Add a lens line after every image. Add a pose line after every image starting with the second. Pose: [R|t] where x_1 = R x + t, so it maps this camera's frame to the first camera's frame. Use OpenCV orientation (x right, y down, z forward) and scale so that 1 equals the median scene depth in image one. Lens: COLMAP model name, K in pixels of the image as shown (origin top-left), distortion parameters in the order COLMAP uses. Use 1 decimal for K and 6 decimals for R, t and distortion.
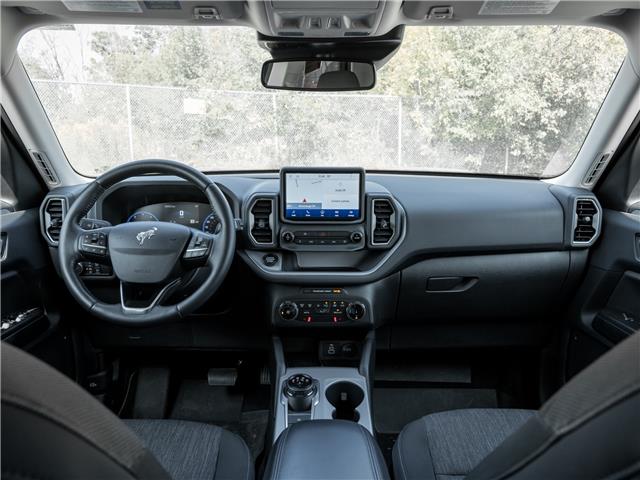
lens RADIAL K [[474.3, 0, 321.3], [0, 474.3, 241.3], [0, 0, 1]] dist [-0.009717, -0.005155]
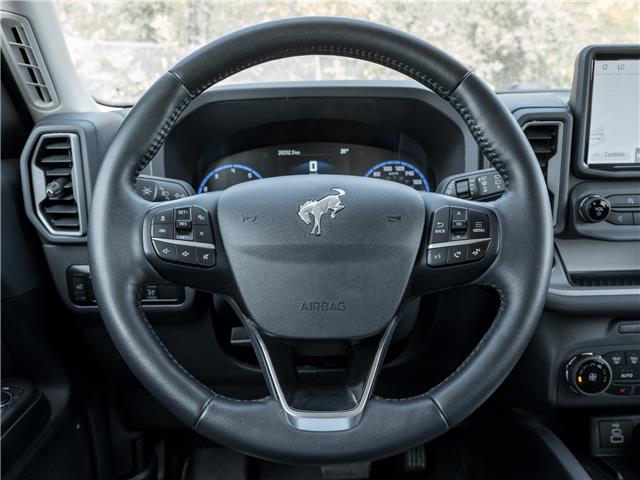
lens RADIAL K [[550.4, 0, 320.8], [0, 550.4, 244.4], [0, 0, 1]] dist [-0.003139, -0.003626]
pose [[0.999663, -0.024836, 0.007570, -0.328452], [0.024487, 0.998768, 0.043163, -0.004215], [-0.008633, -0.042963, 0.999039, 0.492149]]
